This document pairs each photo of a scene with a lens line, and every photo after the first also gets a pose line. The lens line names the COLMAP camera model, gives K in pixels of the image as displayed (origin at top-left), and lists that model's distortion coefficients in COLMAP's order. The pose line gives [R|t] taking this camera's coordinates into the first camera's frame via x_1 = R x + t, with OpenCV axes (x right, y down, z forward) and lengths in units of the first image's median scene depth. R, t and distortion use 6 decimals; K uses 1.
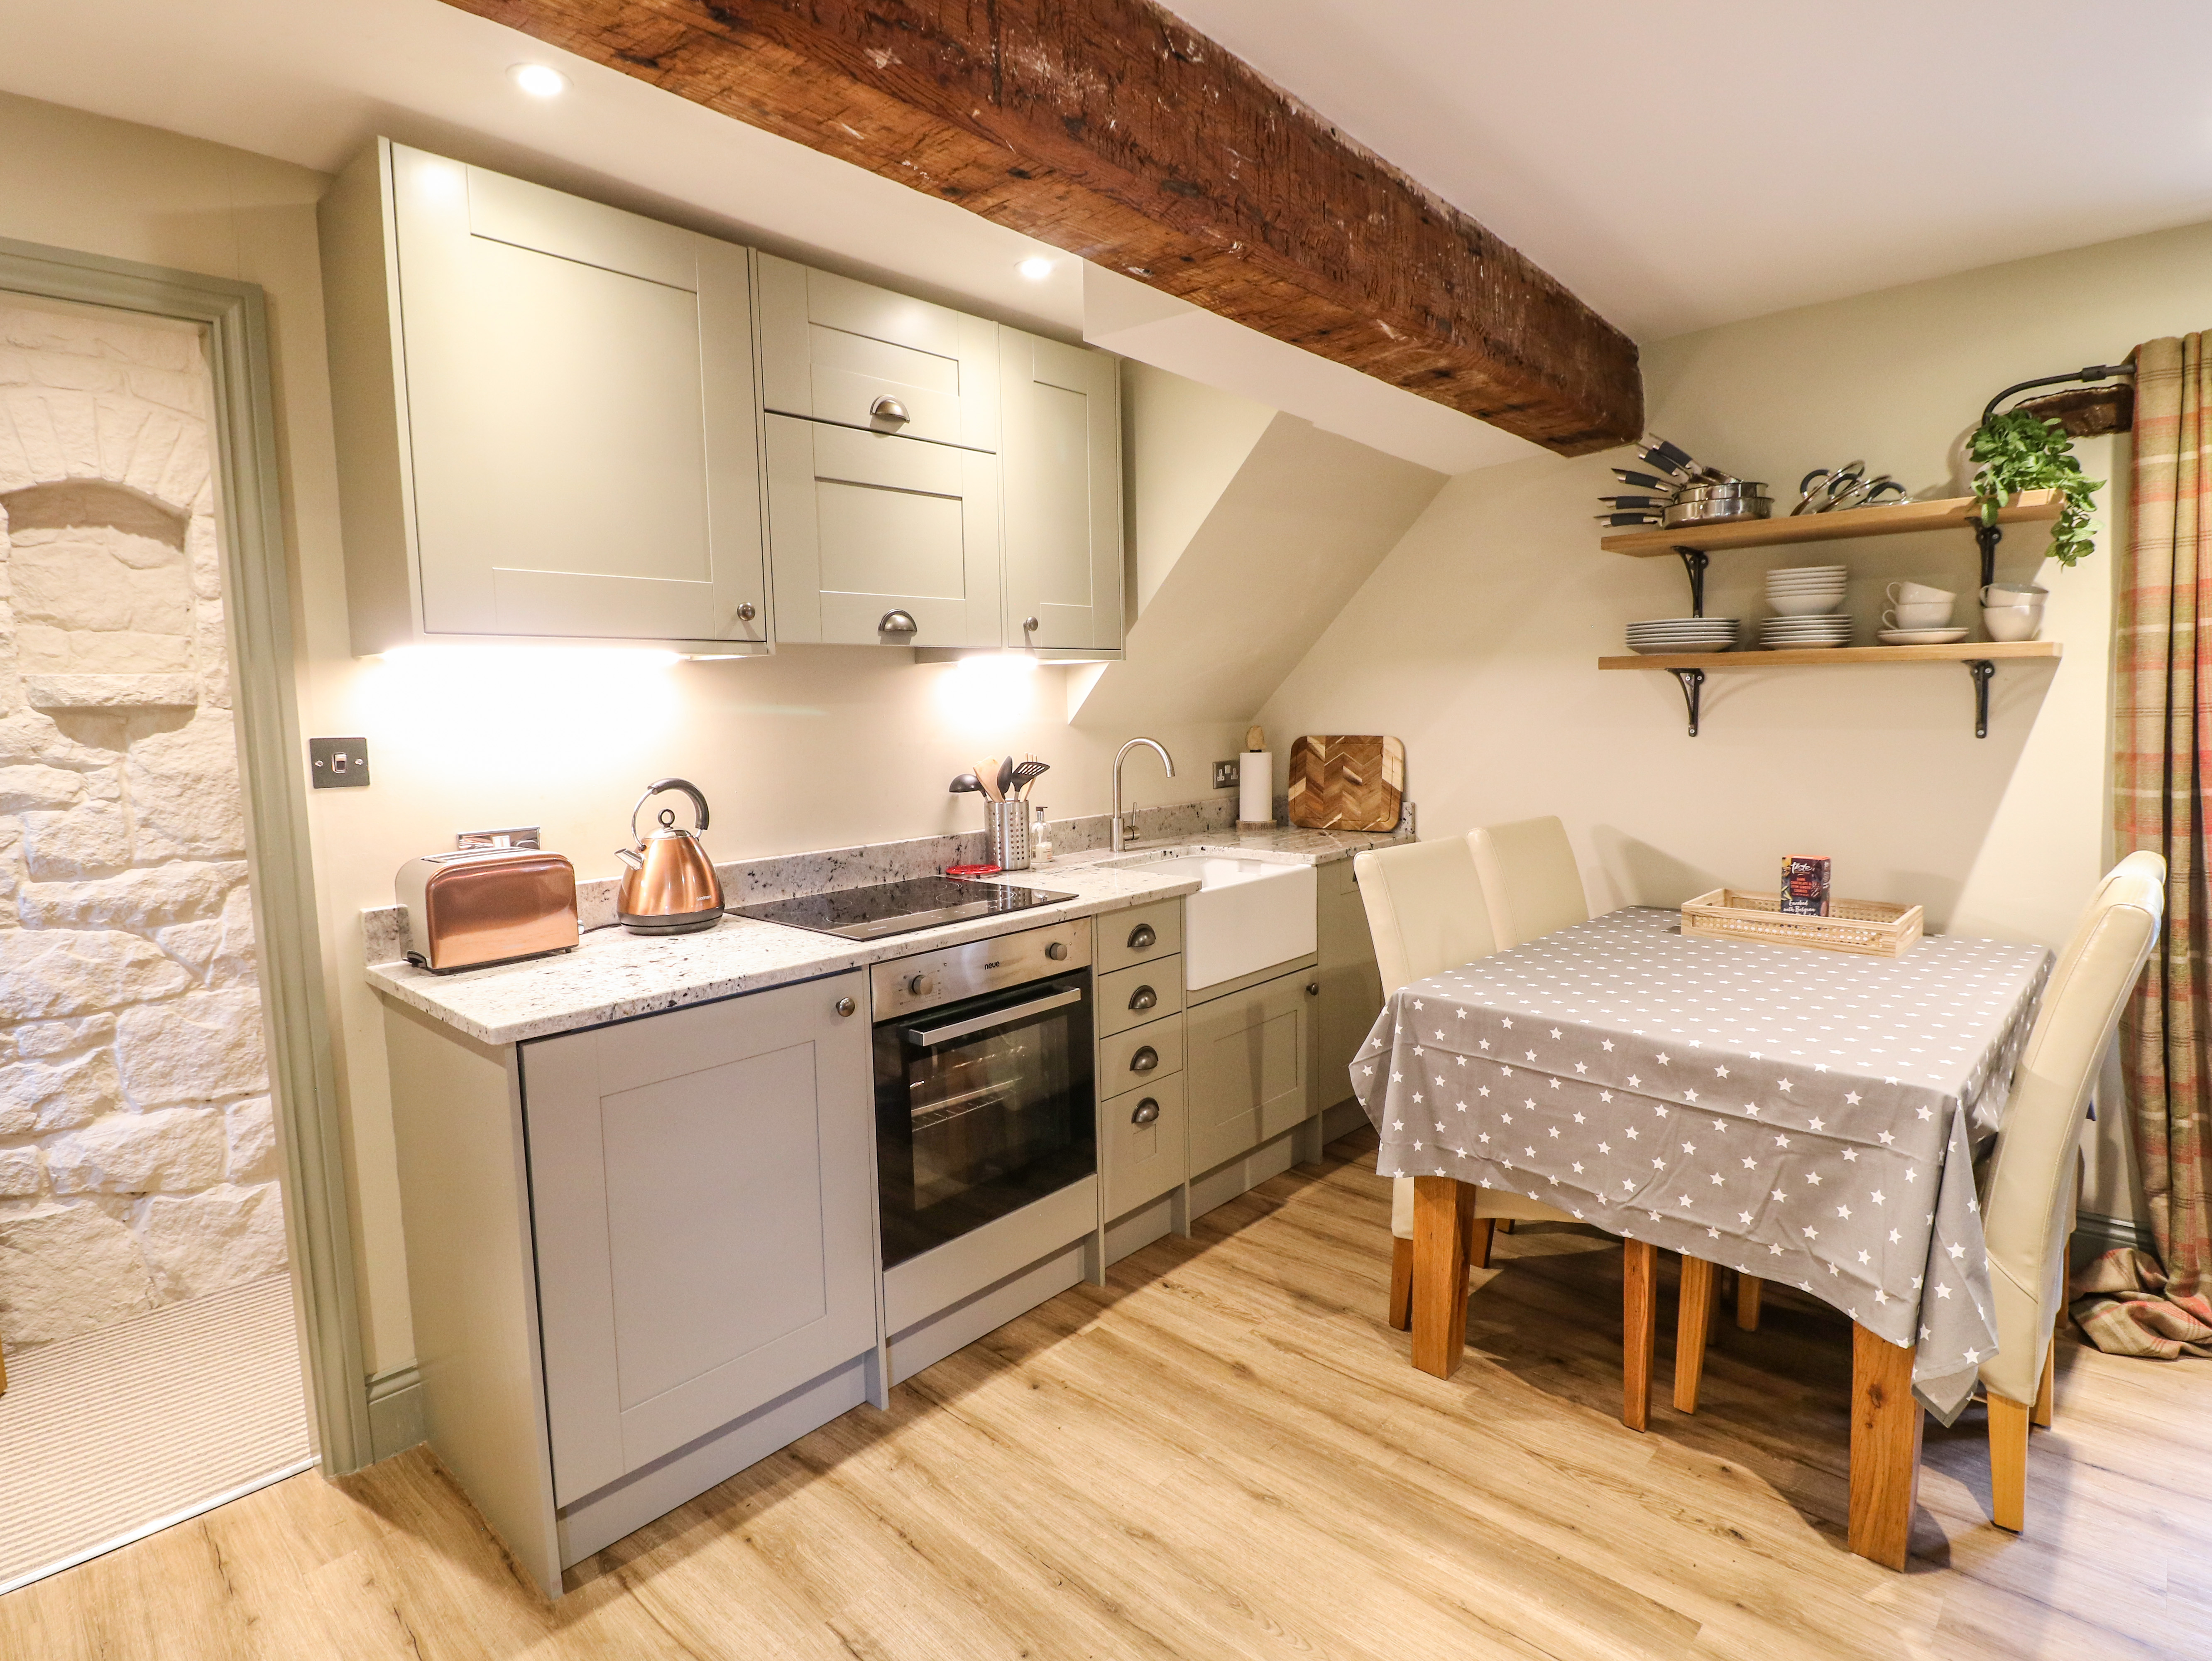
lens RADIAL K [[1139.1, 0, 1107.1], [0, 1139.1, 829.8], [0, 0, 1]] dist [-0.021067, -0.005708]
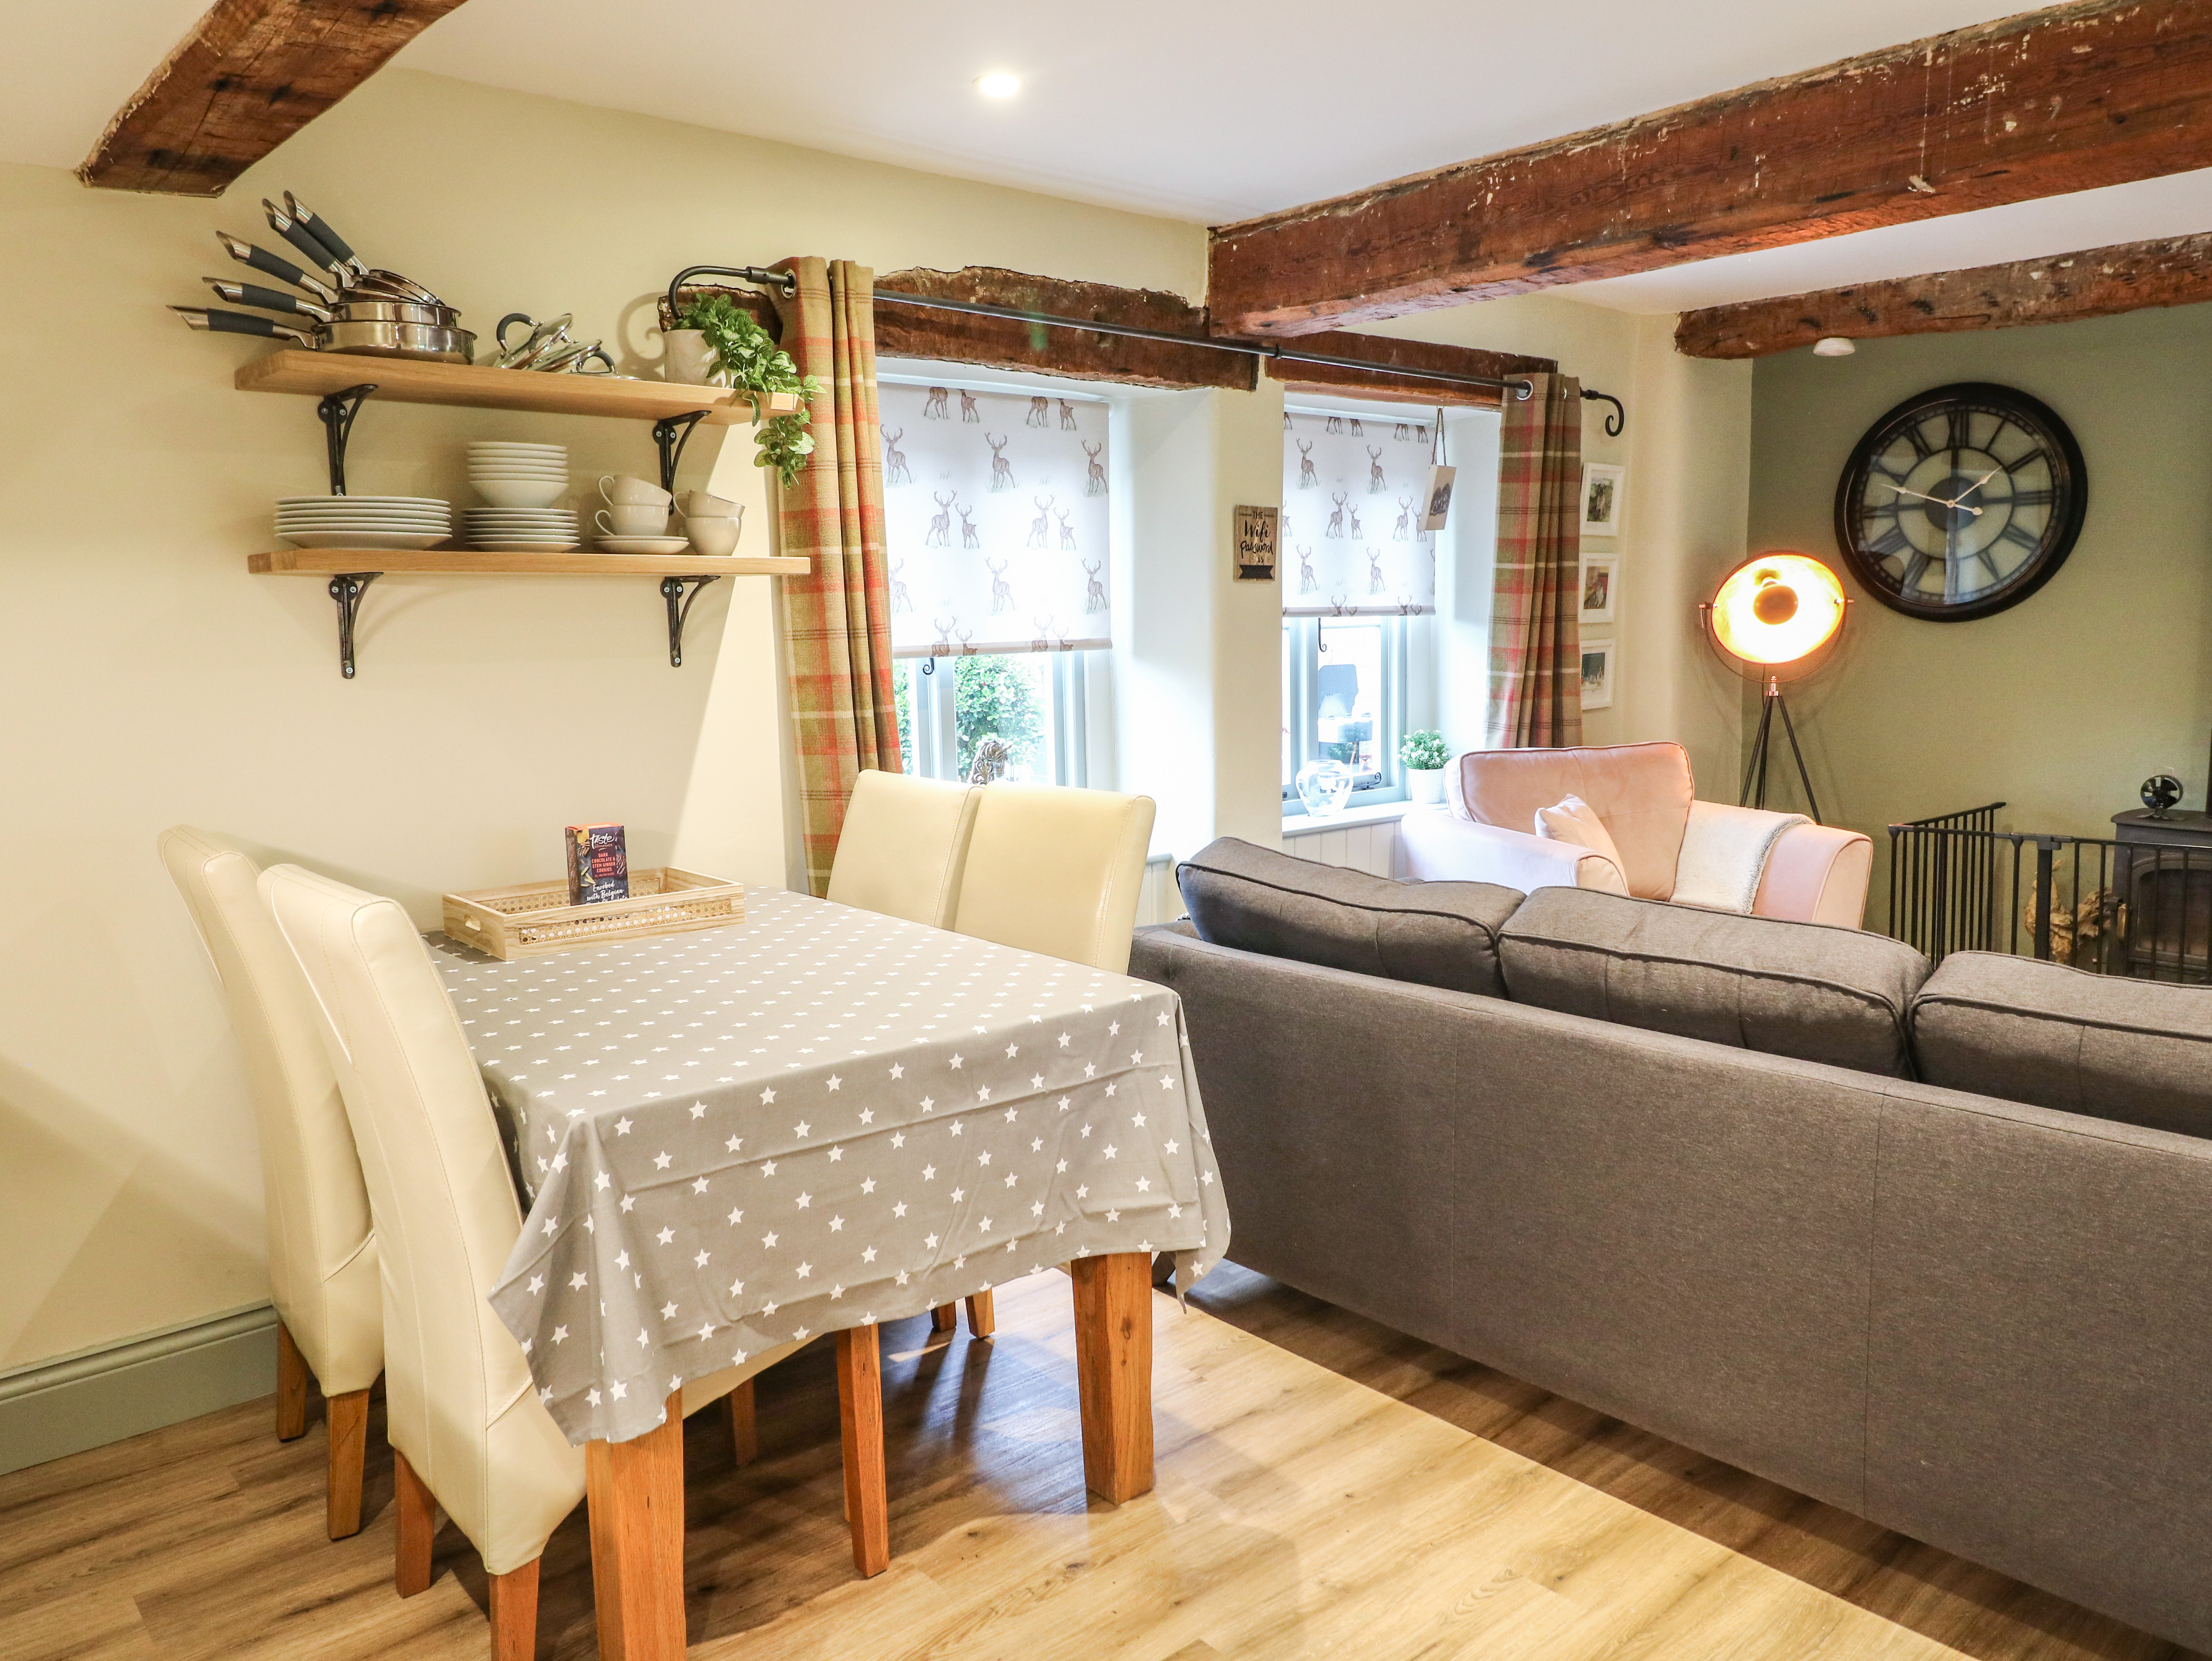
lens RADIAL K [[1569.3, 0, 1112.5], [0, 1569.3, 820.3], [0, 0, 1]] dist [-0.007153, -0.000680]
pose [[0.096692, -0.110320, 0.989182, -0.473176], [0.121563, 0.987707, 0.098273, -0.049166], [-0.987863, 0.110746, 0.108914, 0.634335]]
